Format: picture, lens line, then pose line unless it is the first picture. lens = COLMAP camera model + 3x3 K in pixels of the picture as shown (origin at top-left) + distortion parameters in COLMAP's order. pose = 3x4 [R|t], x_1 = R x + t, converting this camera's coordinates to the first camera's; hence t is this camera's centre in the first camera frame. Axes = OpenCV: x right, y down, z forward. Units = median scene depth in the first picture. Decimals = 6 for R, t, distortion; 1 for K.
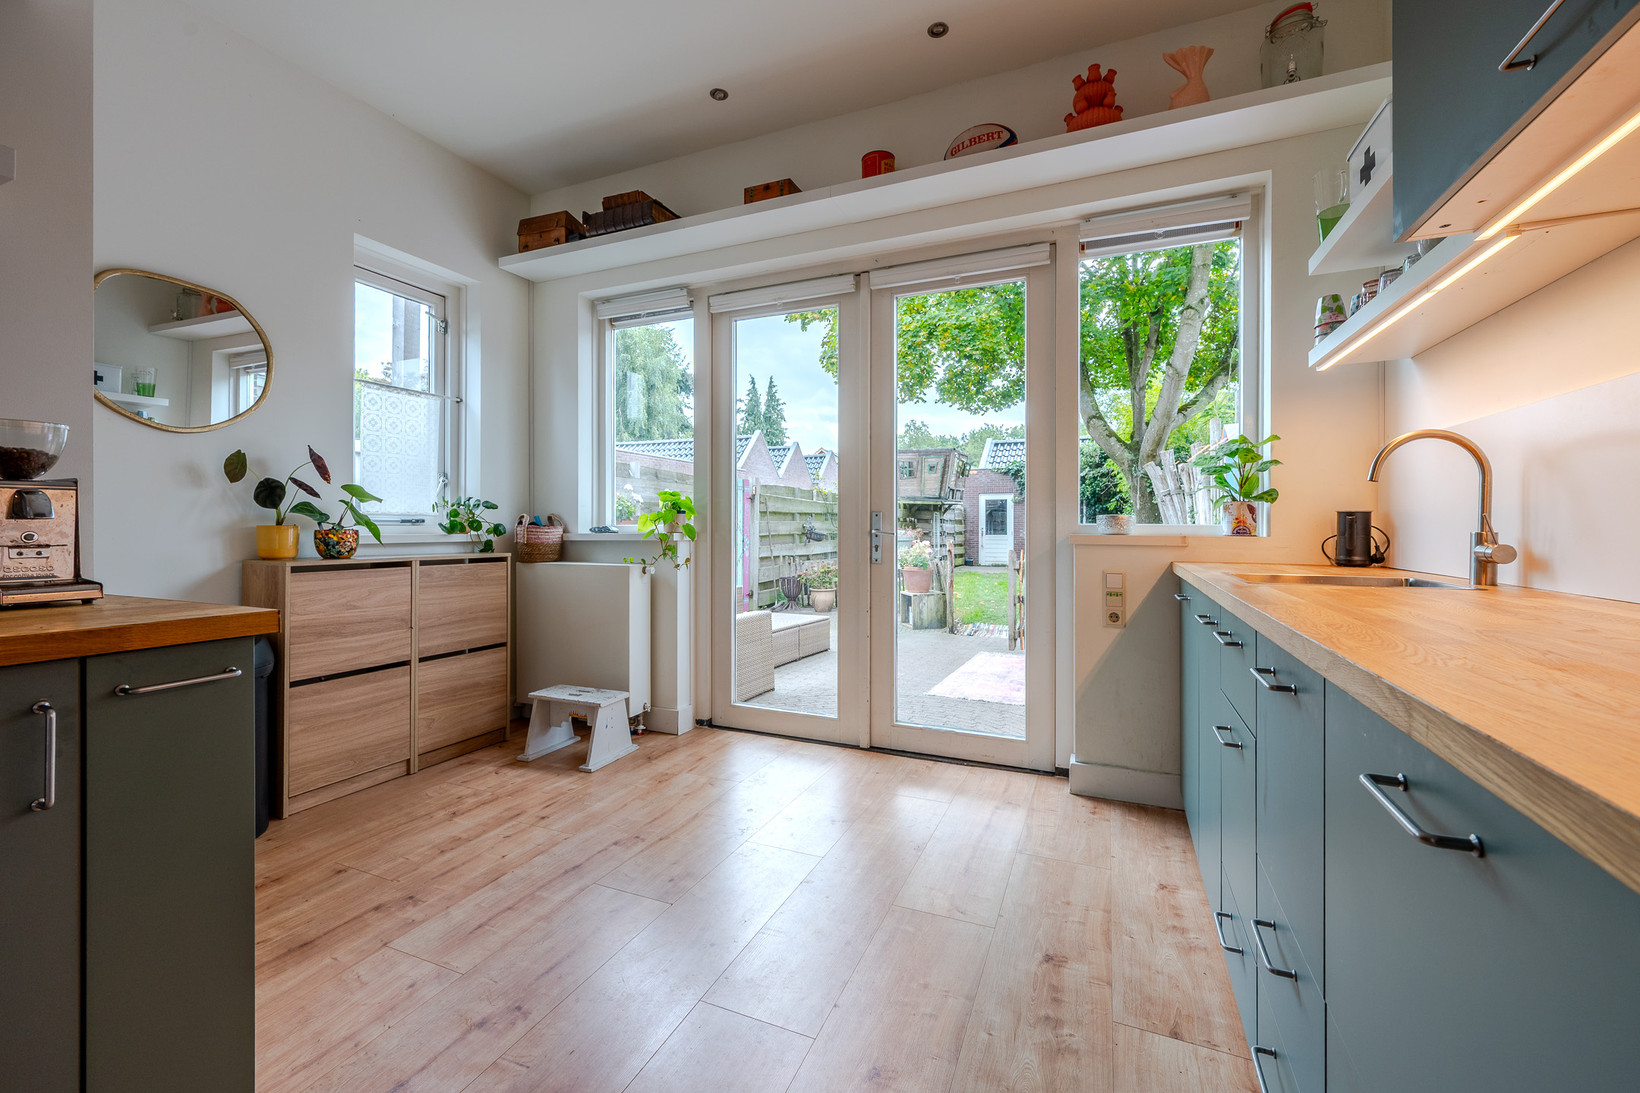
lens RADIAL K [[653.3, 0, 824.3], [0, 653.3, 529.0], [0, 0, 1]] dist [0.002289, -0.001420]
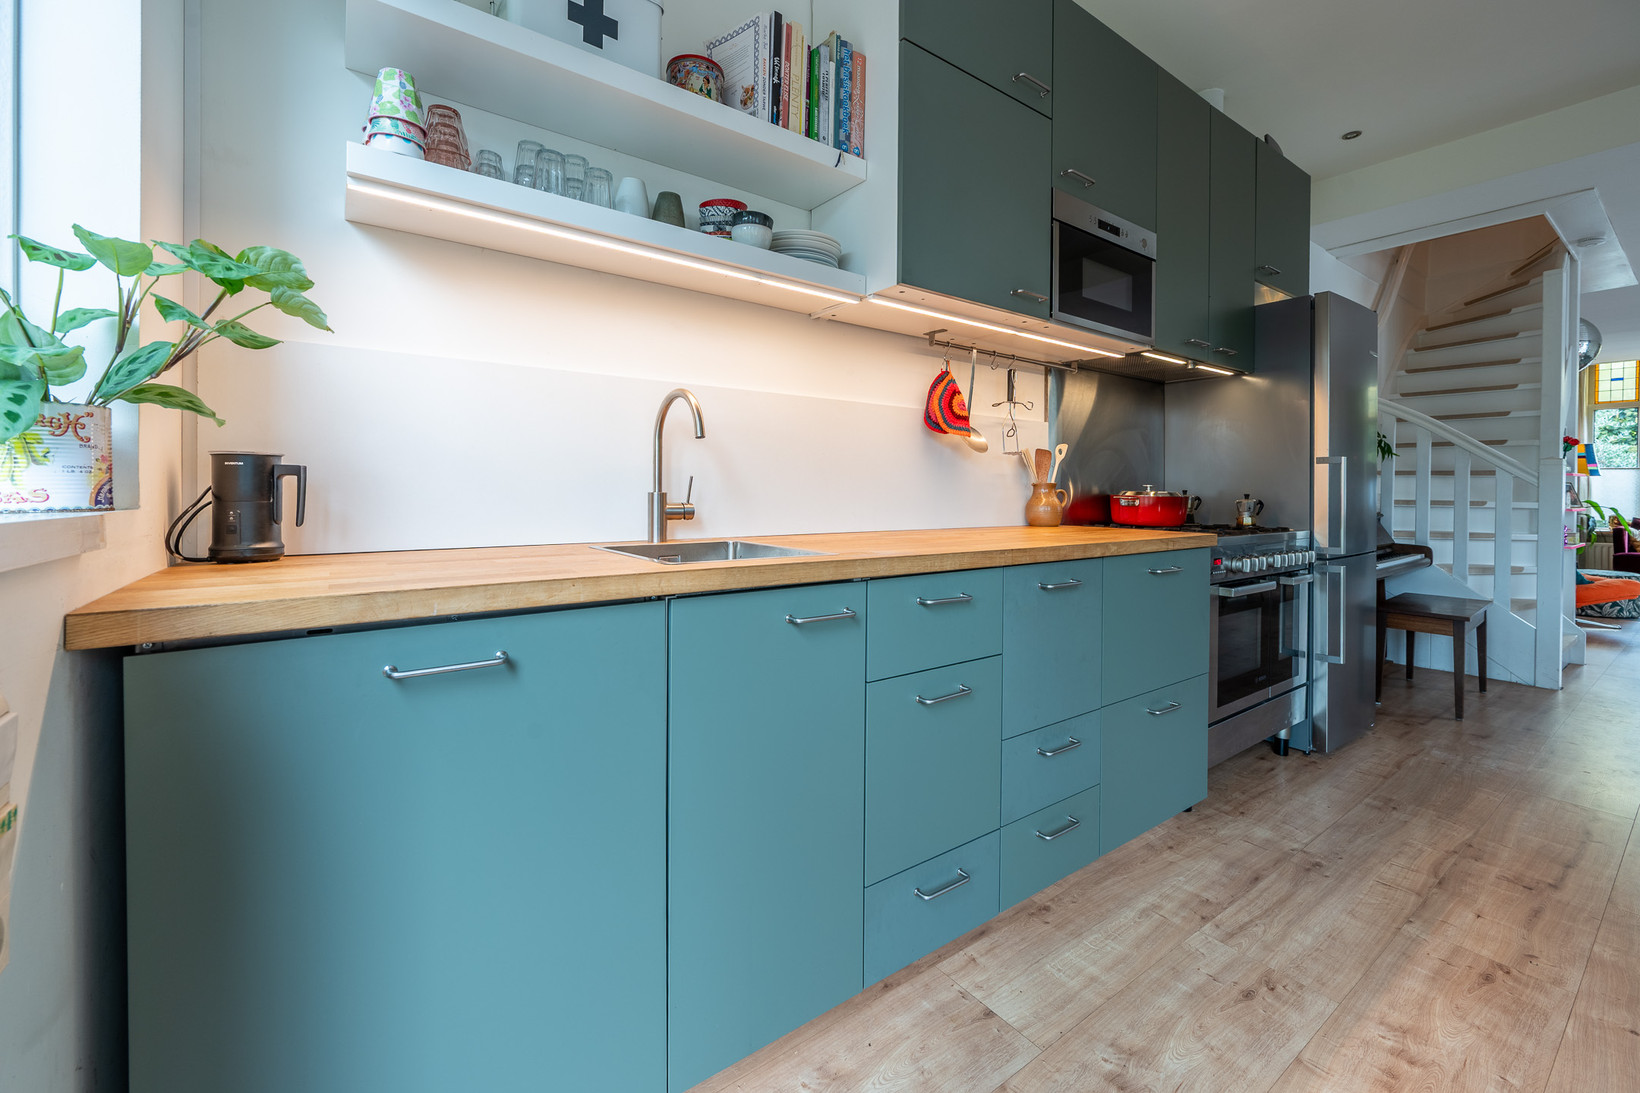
lens RADIAL K [[653.3, 0, 811.6], [0, 653.3, 496.1], [0, 0, 1]] dist [0.002289, -0.001420]
pose [[-0.850450, -0.004326, 0.526038, 0.253631], [-0.002933, 0.999990, 0.003481, 0.004529], [-0.526048, 0.001417, -0.850454, 1.962477]]
